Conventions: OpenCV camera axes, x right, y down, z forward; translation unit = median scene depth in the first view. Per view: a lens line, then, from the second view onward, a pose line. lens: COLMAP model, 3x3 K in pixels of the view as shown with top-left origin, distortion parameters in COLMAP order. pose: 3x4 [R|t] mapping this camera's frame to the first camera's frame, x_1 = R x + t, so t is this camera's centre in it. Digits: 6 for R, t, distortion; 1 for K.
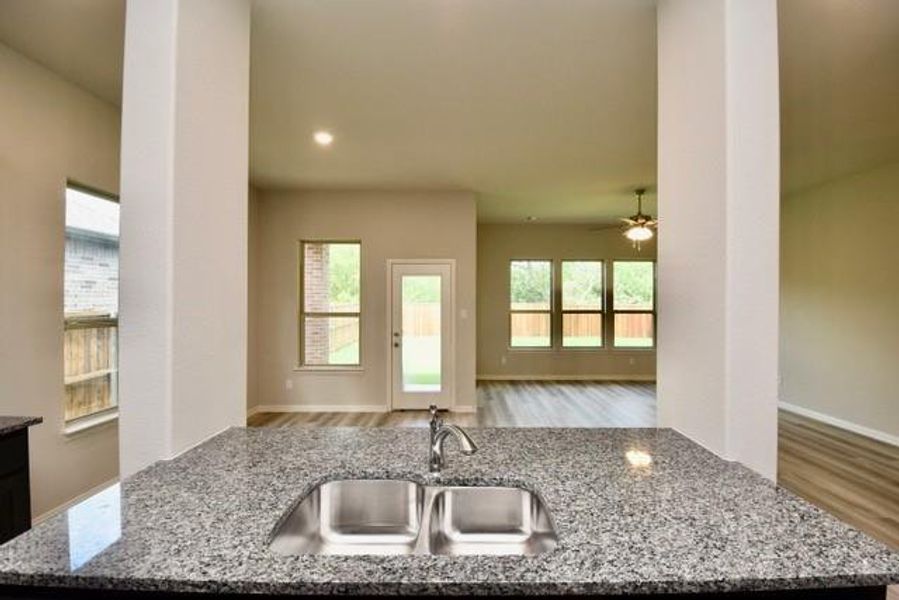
lens RADIAL K [[402.8, 0, 457.3], [0, 402.8, 299.0], [0, 0, 1]] dist [-0.000893, -0.011757]
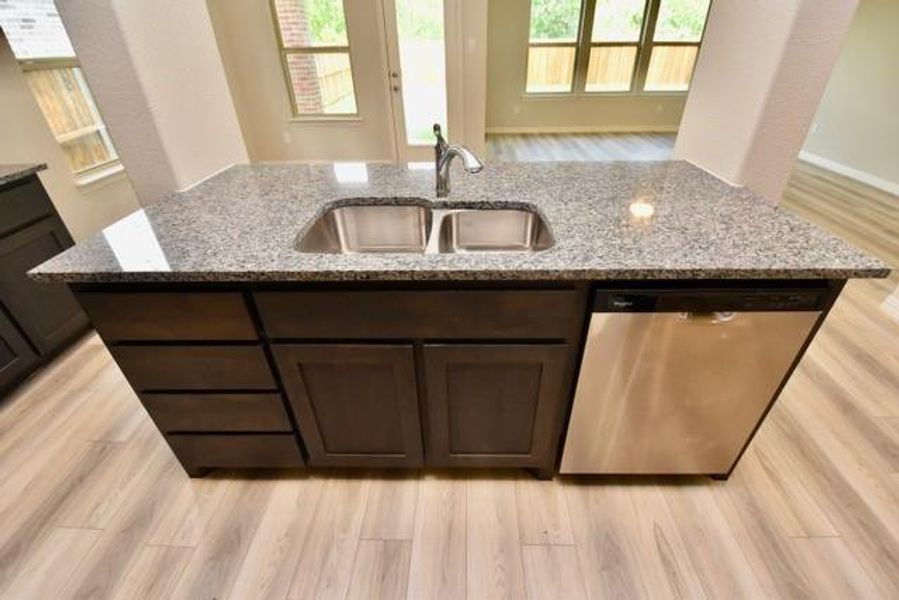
lens RADIAL K [[402.8, 0, 455.4], [0, 402.8, 308.6], [0, 0, 1]] dist [-0.000893, -0.011757]
pose [[0.999601, -0.005858, -0.027628, 0.005469], [0.020321, 0.828535, 0.559568, 0.083744], [0.019613, -0.559906, 0.828324, -0.008142]]
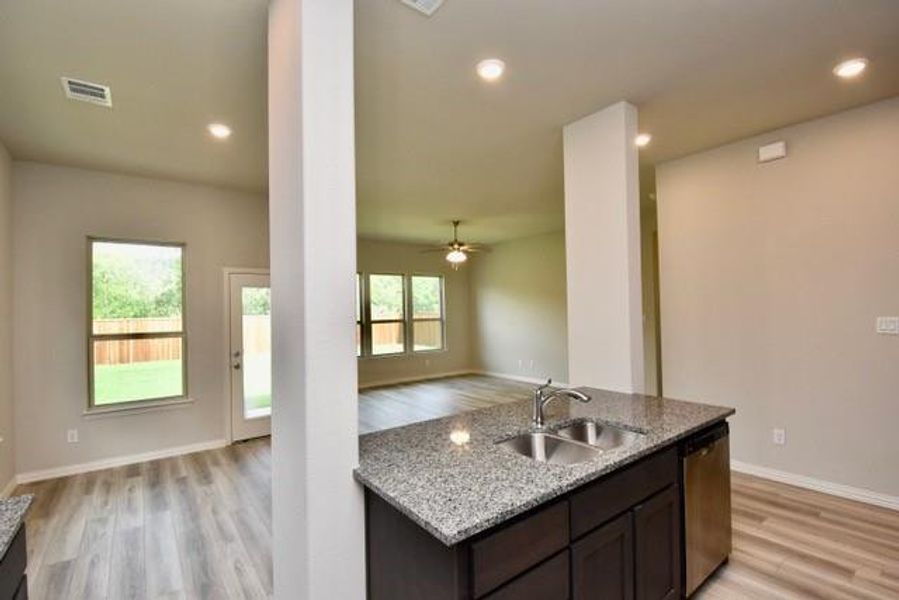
lens RADIAL K [[402.8, 0, 481.0], [0, 402.8, 299.8], [0, 0, 1]] dist [-0.000893, -0.011757]
pose [[0.773981, -0.003213, 0.633201, -1.087011], [0.018665, 0.999668, -0.017742, -0.017641], [-0.632934, 0.025551, 0.773784, -0.045899]]
